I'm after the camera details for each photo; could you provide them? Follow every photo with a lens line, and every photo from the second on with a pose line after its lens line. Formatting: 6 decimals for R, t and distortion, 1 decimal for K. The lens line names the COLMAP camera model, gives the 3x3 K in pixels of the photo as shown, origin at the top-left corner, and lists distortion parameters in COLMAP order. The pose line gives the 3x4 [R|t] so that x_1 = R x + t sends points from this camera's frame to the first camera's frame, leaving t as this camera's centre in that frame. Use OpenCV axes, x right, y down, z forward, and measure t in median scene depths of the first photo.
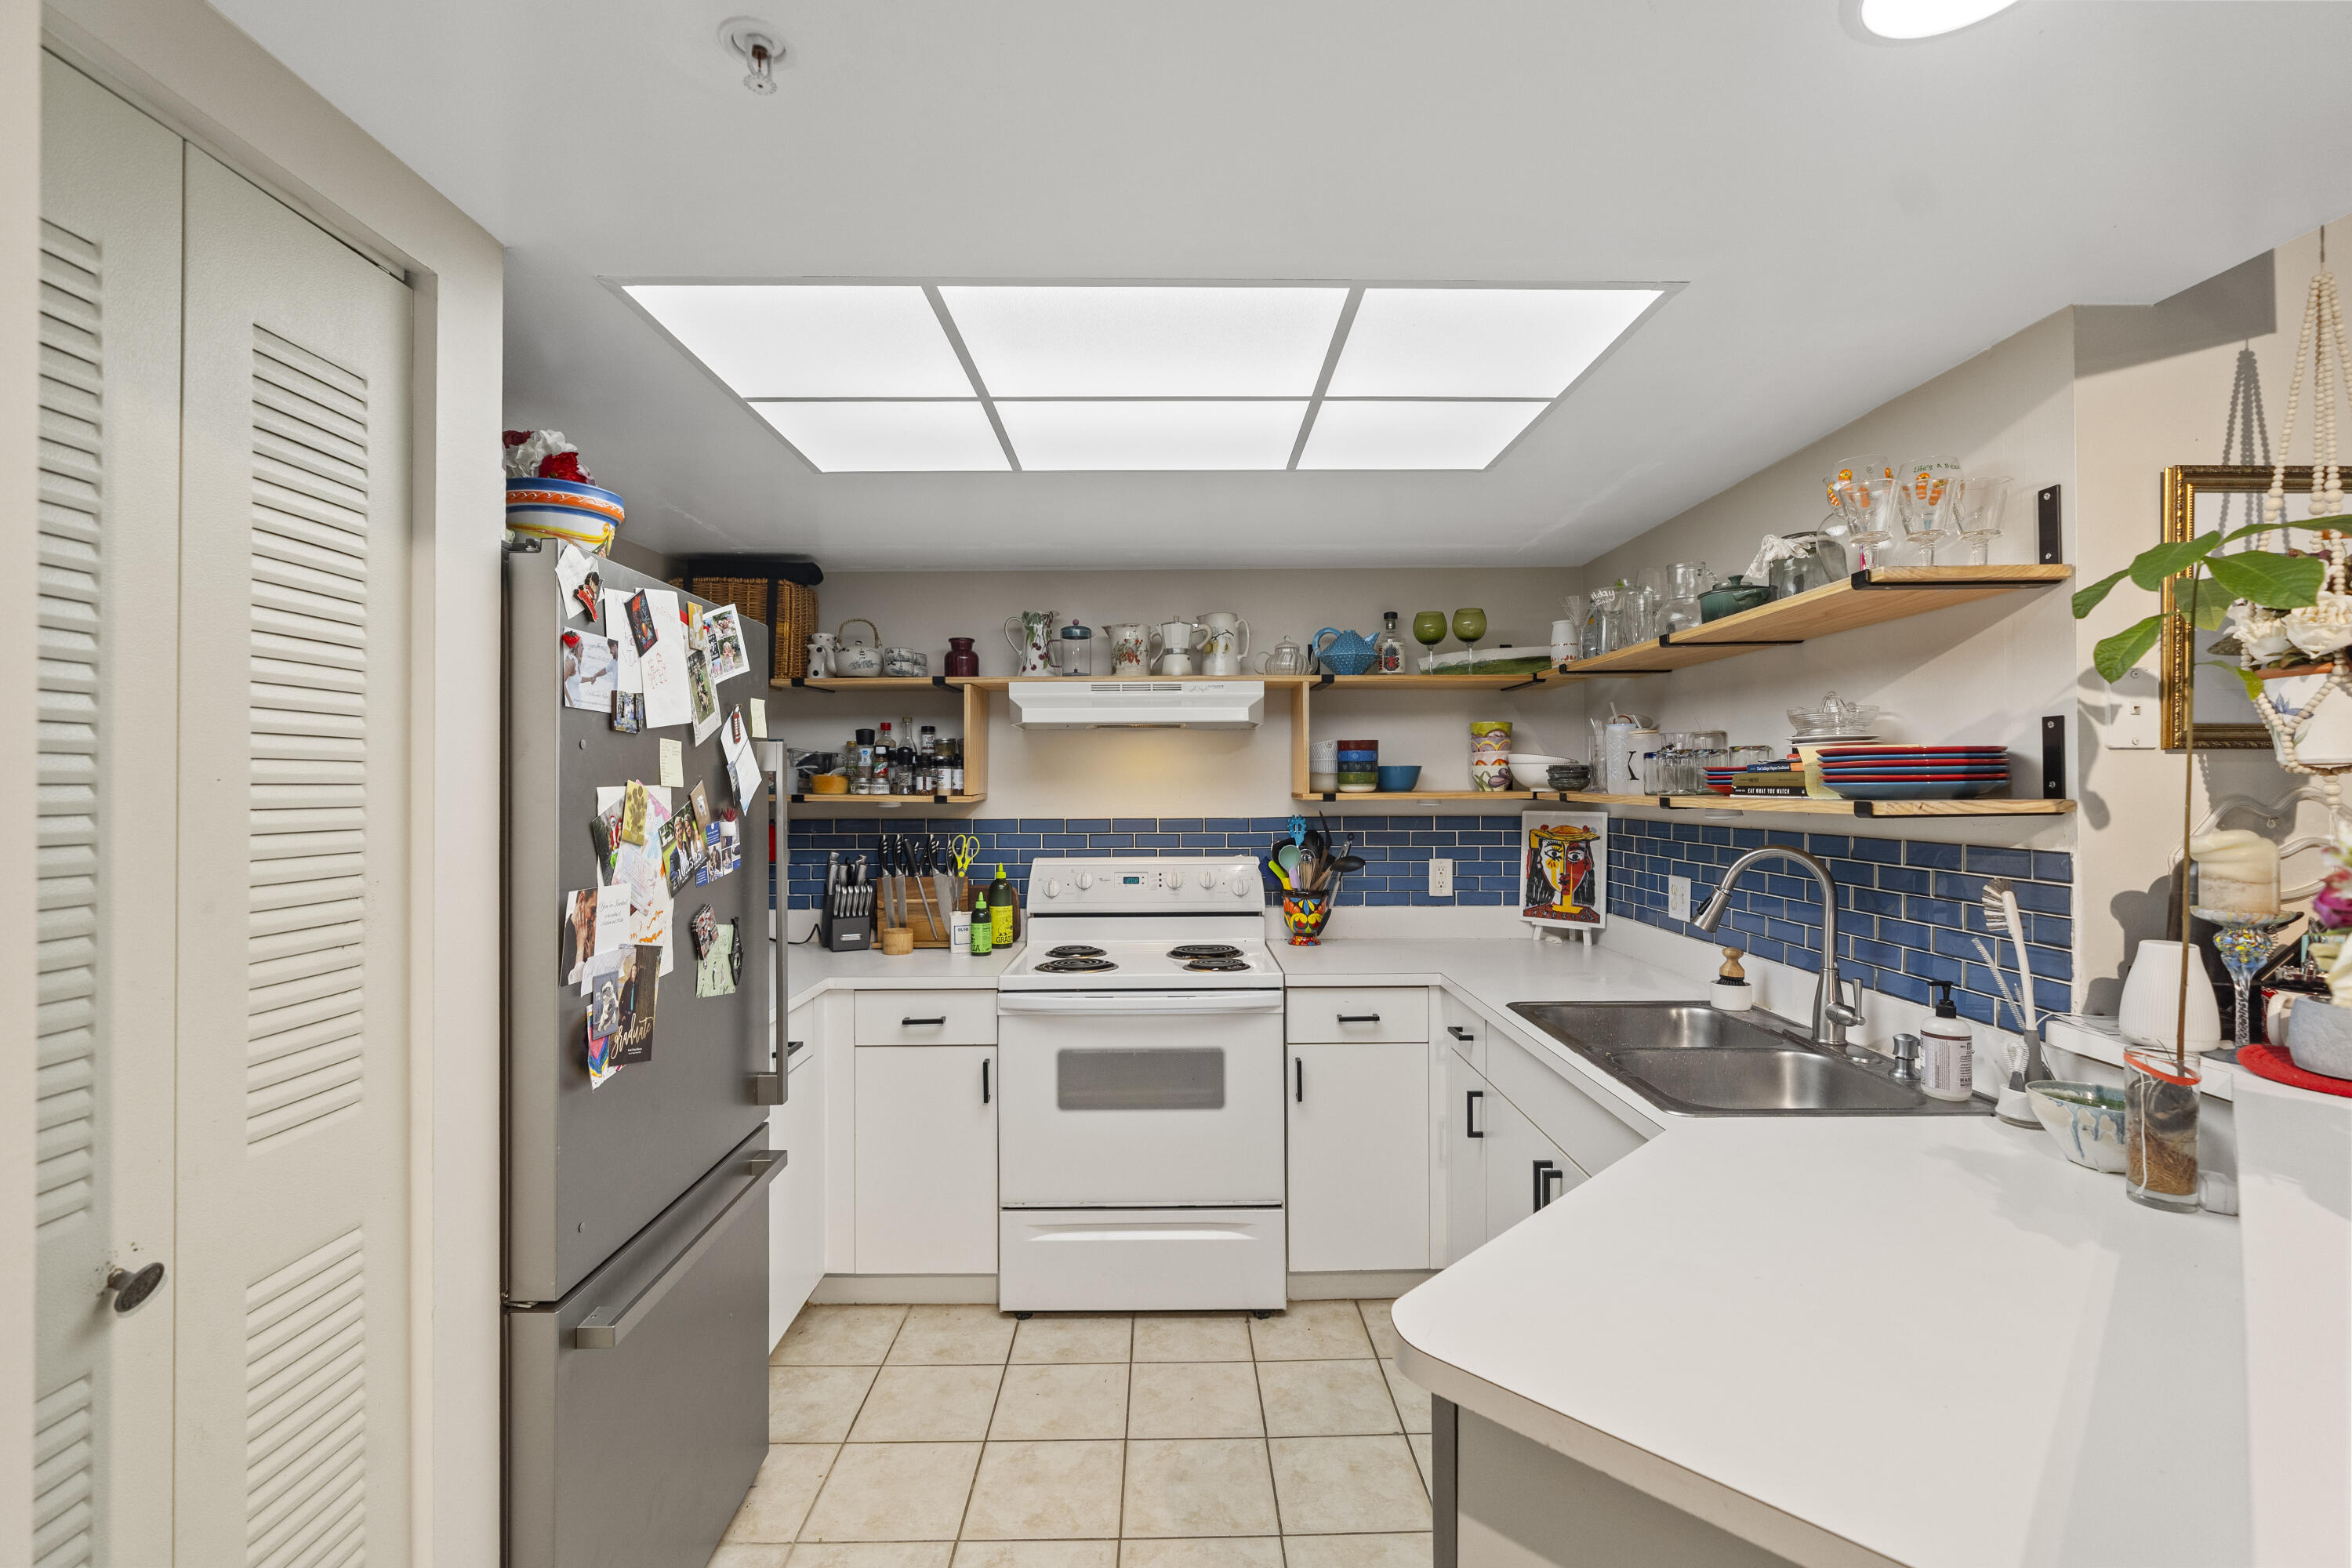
lens RADIAL K [[1065.1, 0, 1176.4], [0, 1065.1, 773.8], [0, 0, 1]] dist [-0.004480, 0.000927]
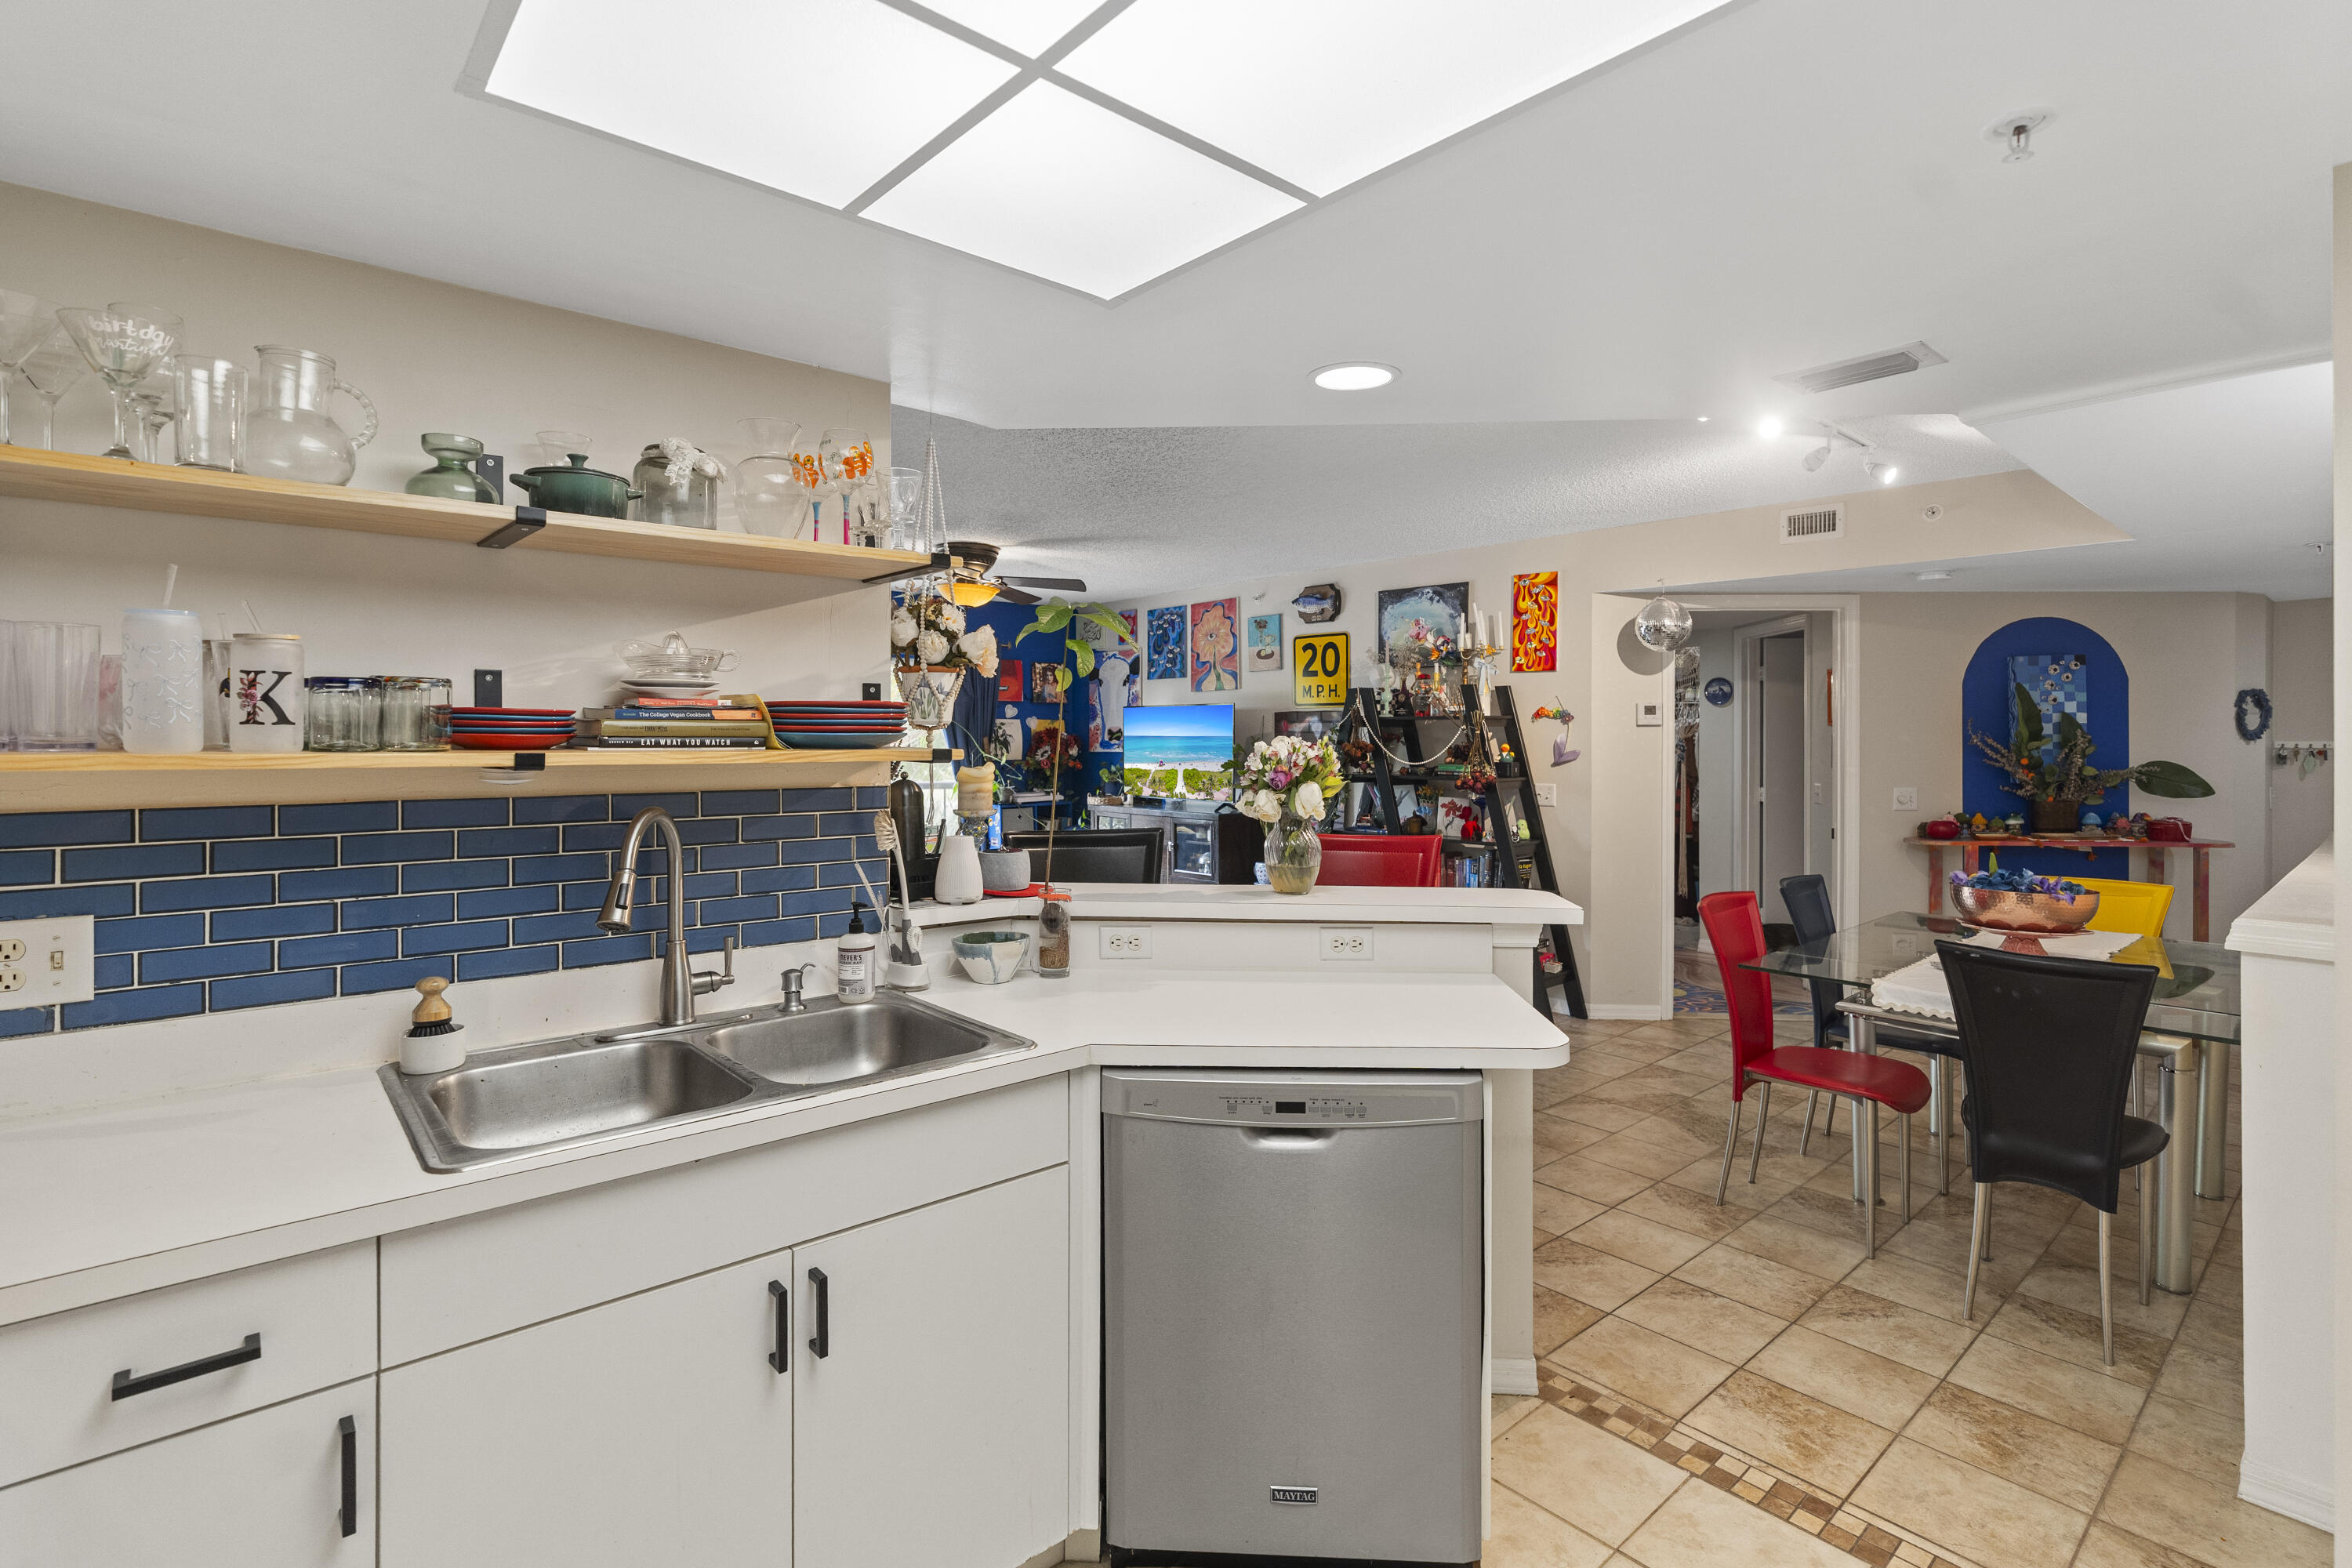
lens RADIAL K [[1107.7, 0, 1170.0], [0, 1107.7, 732.9], [0, 0, 1]] dist [-0.002456, 0.000120]
pose [[-0.653067, 0.005052, 0.757283, -0.353168], [-0.007221, 0.999891, -0.012898, 0.018993], [-0.757265, -0.013892, -0.652960, 1.259260]]
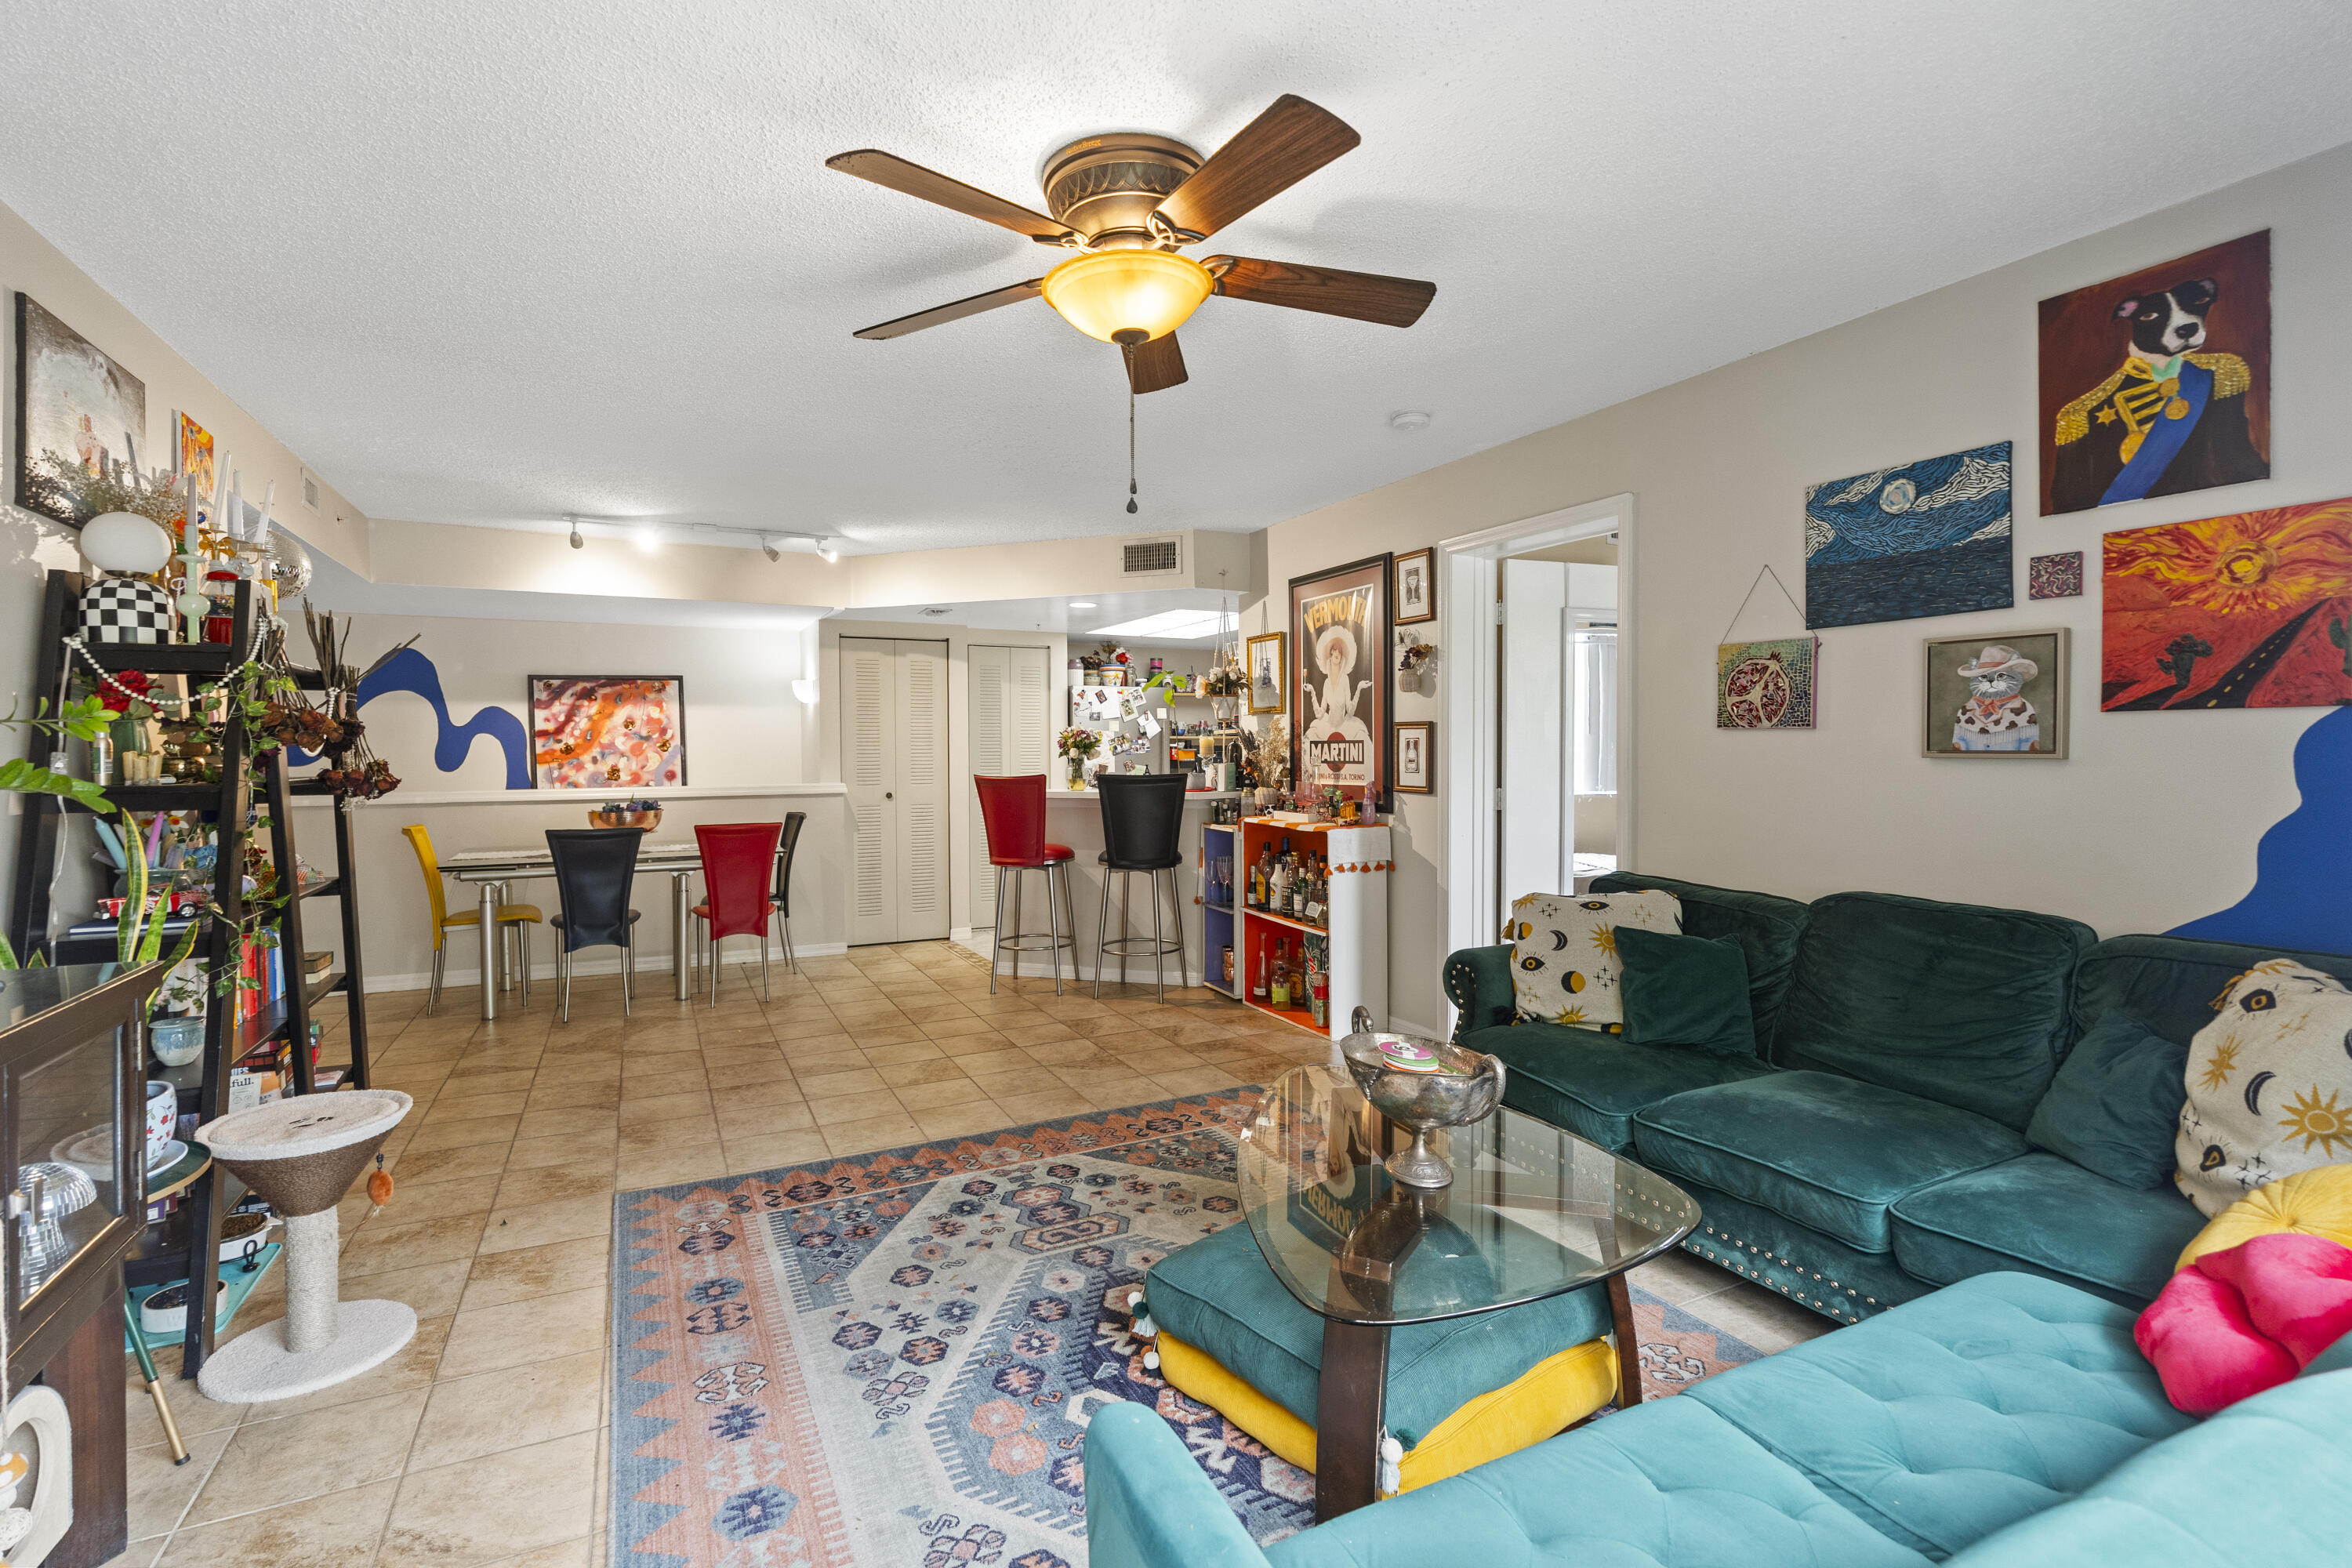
lens RADIAL K [[1071.9, 0, 1178.4], [0, 1071.9, 762.2], [0, 0, 1]] dist [-0.003124, -0.000029]
pose [[0.441214, 0.011787, -0.897325, 3.137522], [0.012176, 0.999743, 0.019119, 0.050372], [0.897319, -0.019362, 0.440957, -0.645179]]
